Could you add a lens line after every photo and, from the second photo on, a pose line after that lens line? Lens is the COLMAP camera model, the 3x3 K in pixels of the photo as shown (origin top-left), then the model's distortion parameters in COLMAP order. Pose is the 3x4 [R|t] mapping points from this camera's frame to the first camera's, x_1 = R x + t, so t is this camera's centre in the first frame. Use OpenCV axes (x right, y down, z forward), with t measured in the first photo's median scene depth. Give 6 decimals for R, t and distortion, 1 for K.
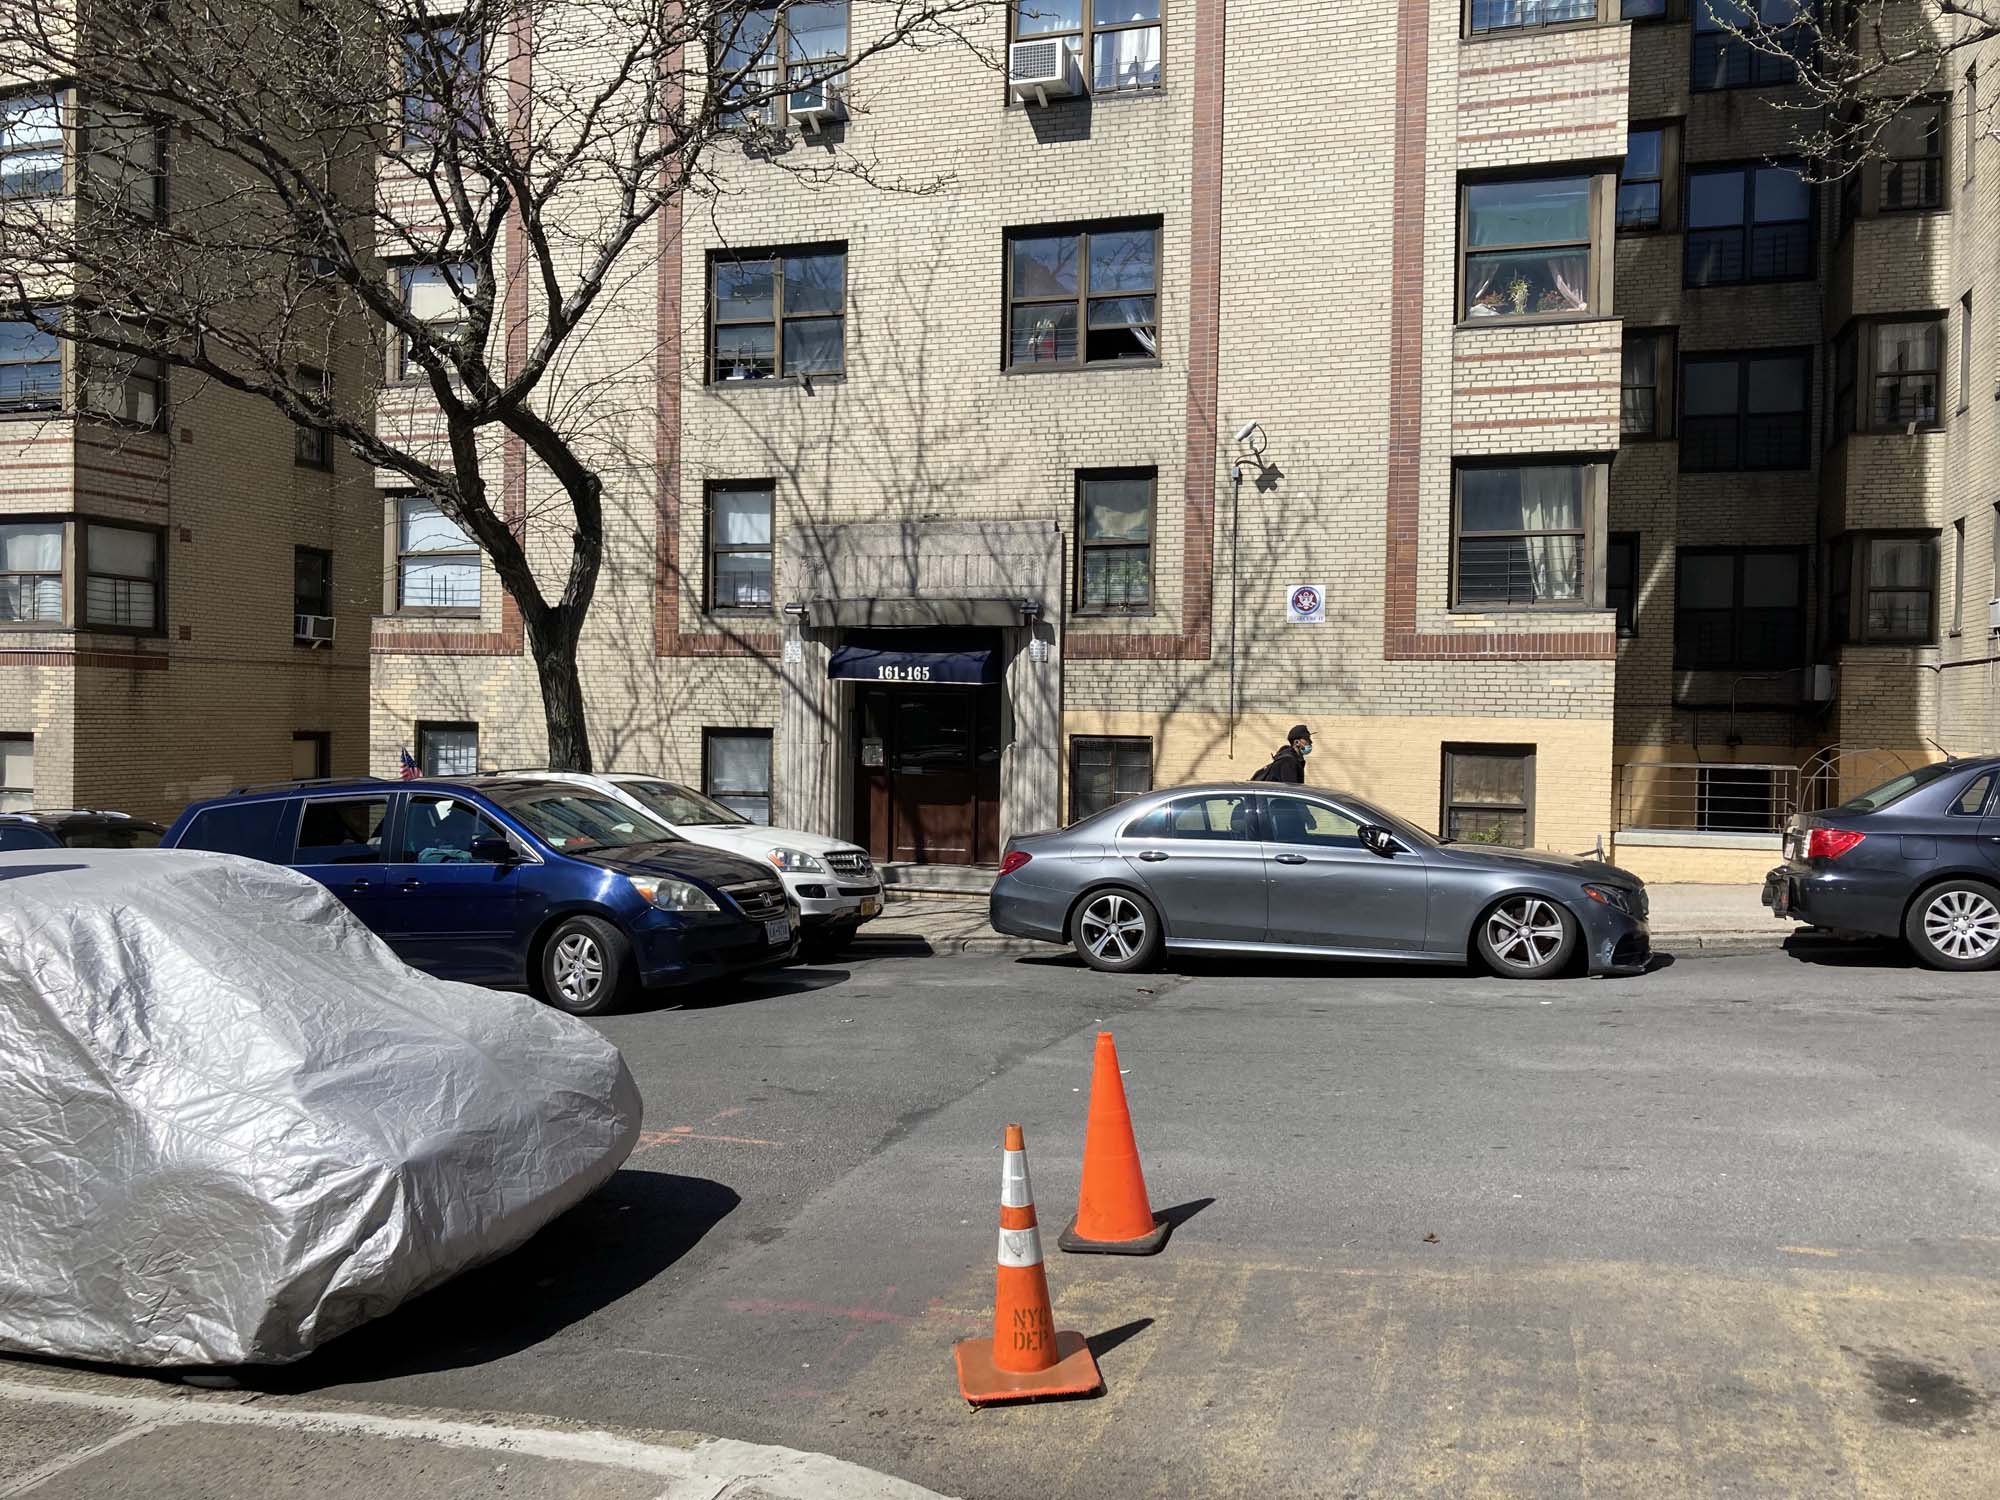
lens RADIAL K [[1630.6, 0, 1000.0], [0, 1630.6, 750.0], [0, 0, 1]] dist [0.017315, 0.005846]
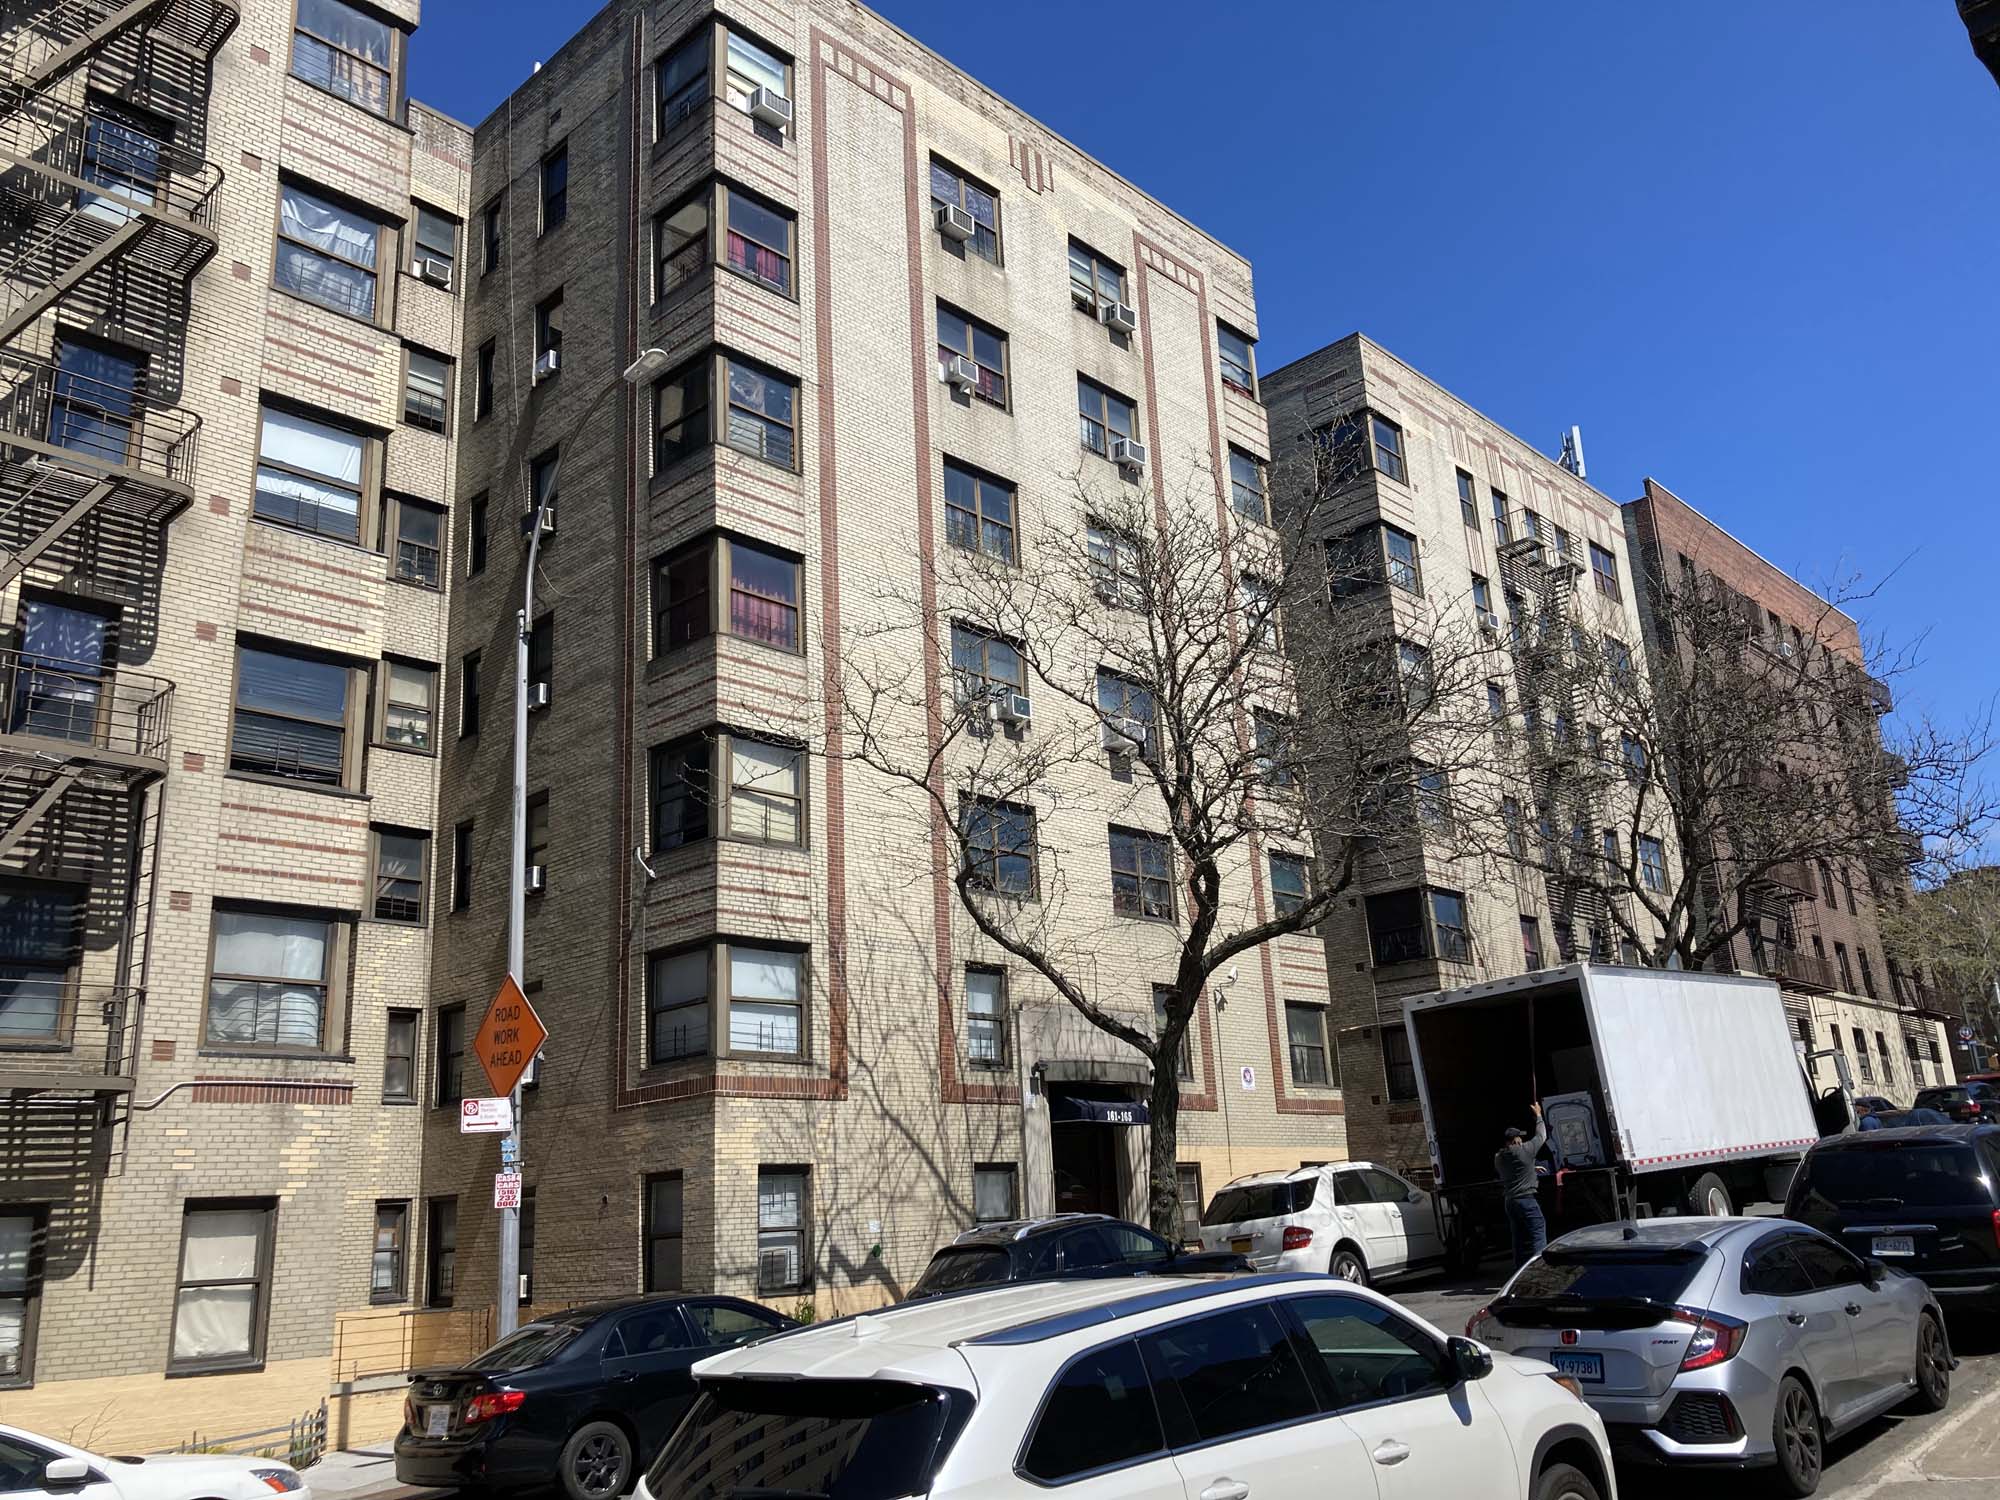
lens RADIAL K [[1630.6, 0, 1000.0], [0, 1630.6, 750.0], [0, 0, 1]] dist [0.017315, 0.005846]
pose [[0.438176, 0.219032, 0.871795, -1.346351], [0.076359, 0.957283, -0.278889, 0.033036], [-0.895640, 0.188772, 0.402733, 0.443375]]
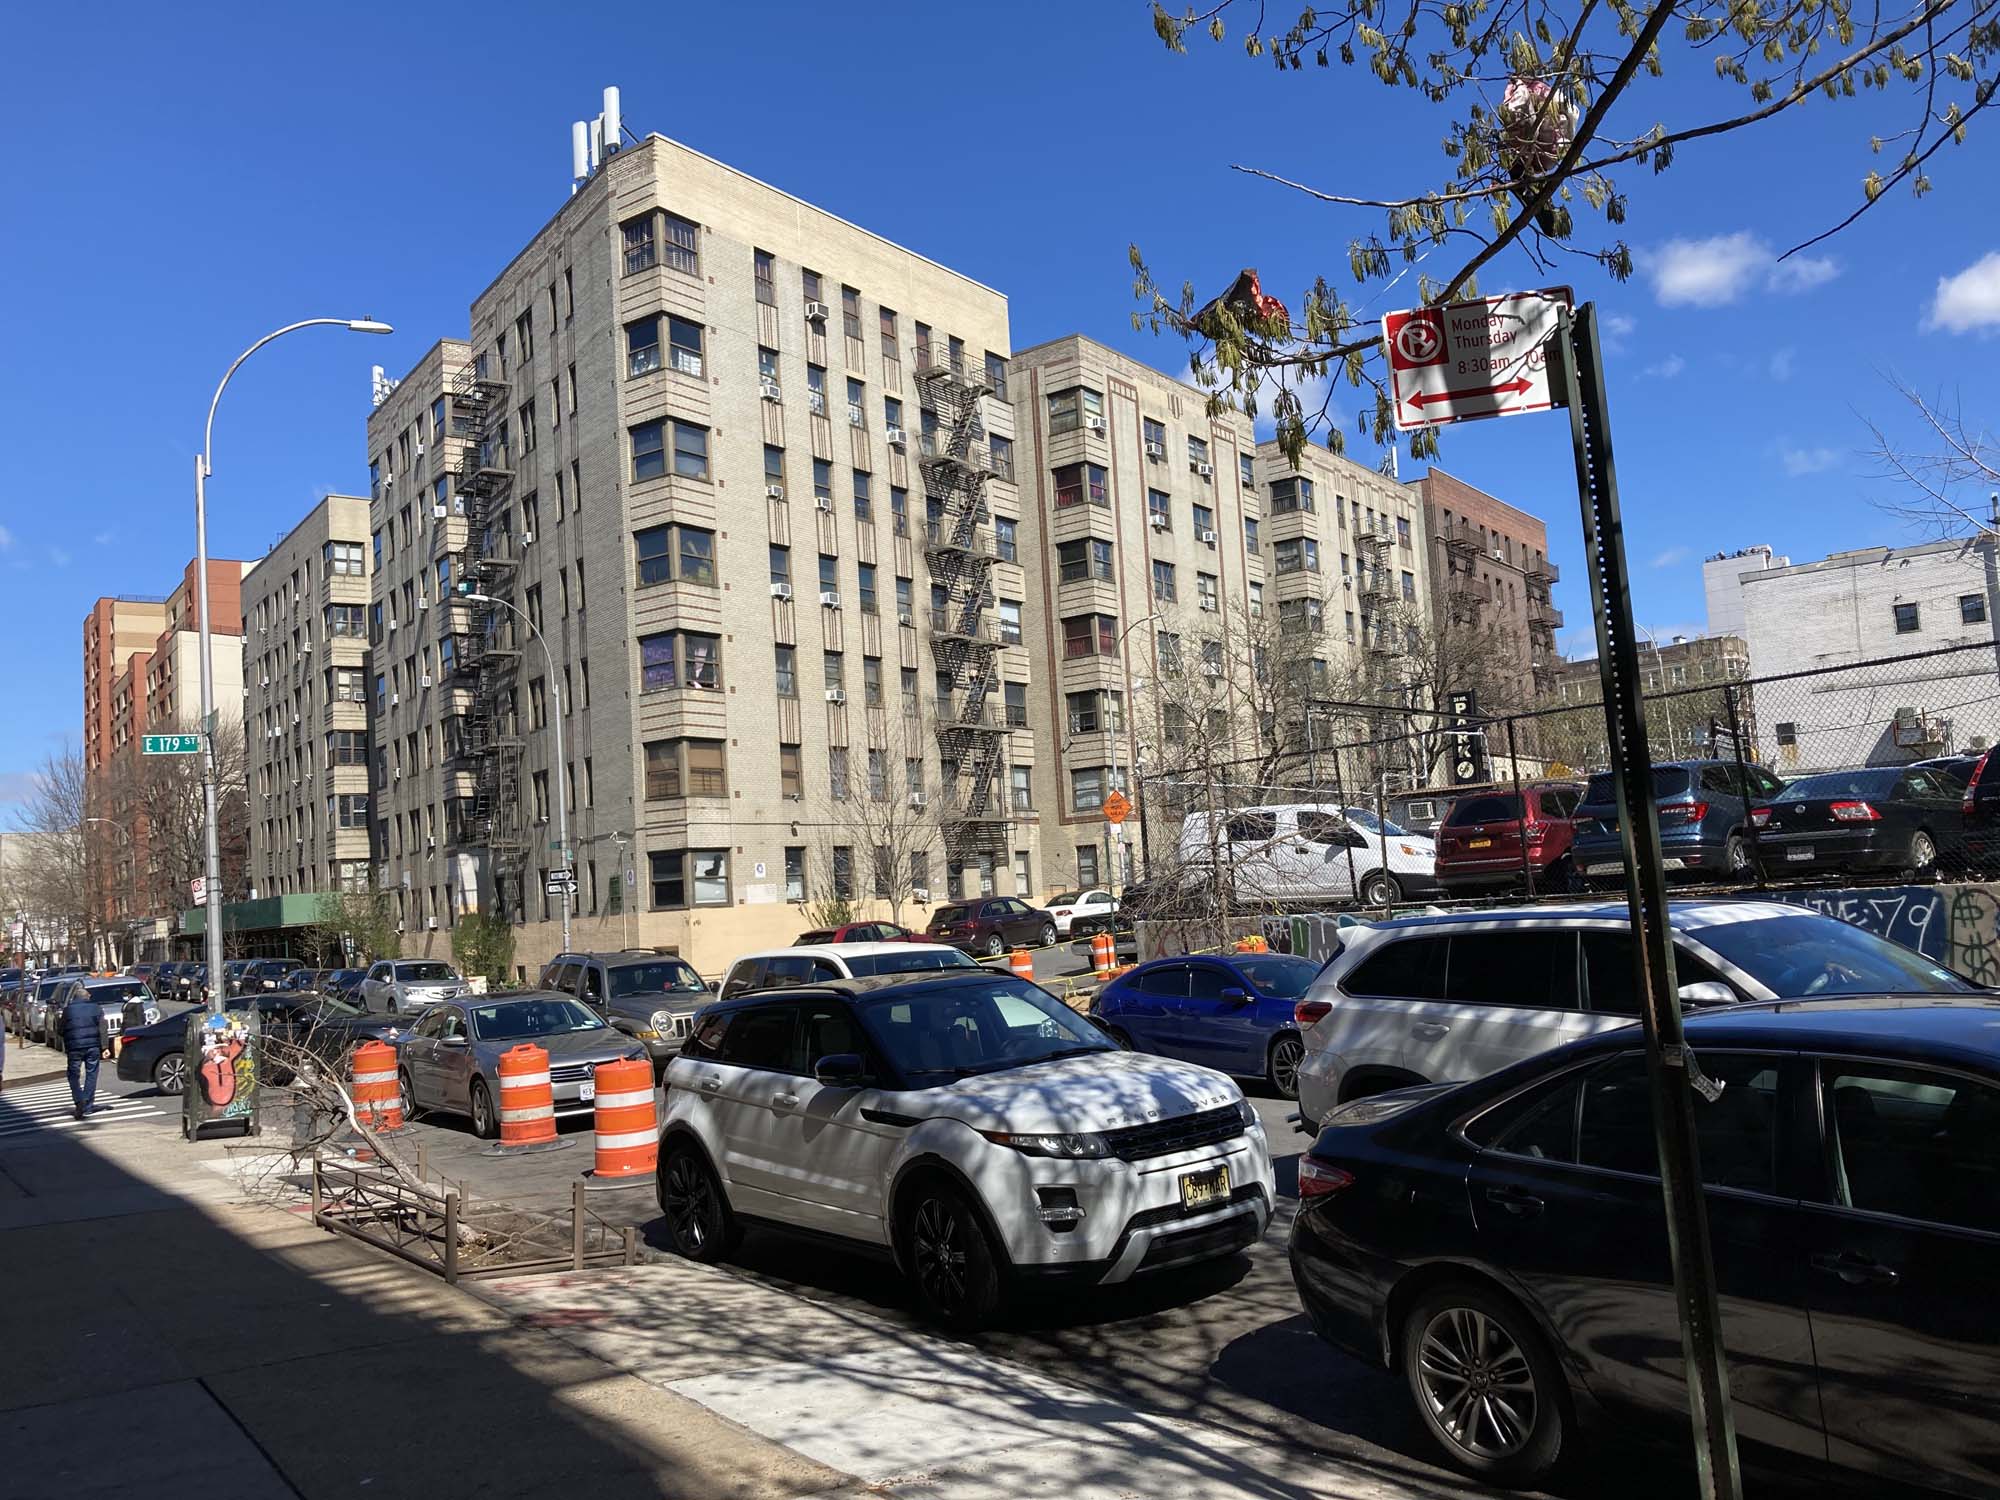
lens RADIAL K [[1630.6, 0, 1000.0], [0, 1630.6, 750.0], [0, 0, 1]] dist [0.017315, 0.005846]
pose [[0.311469, 0.056273, 0.948589, -3.564864], [0.078843, 0.993273, -0.084812, 0.054191], [-0.946980, 0.101206, 0.304937, 0.304780]]
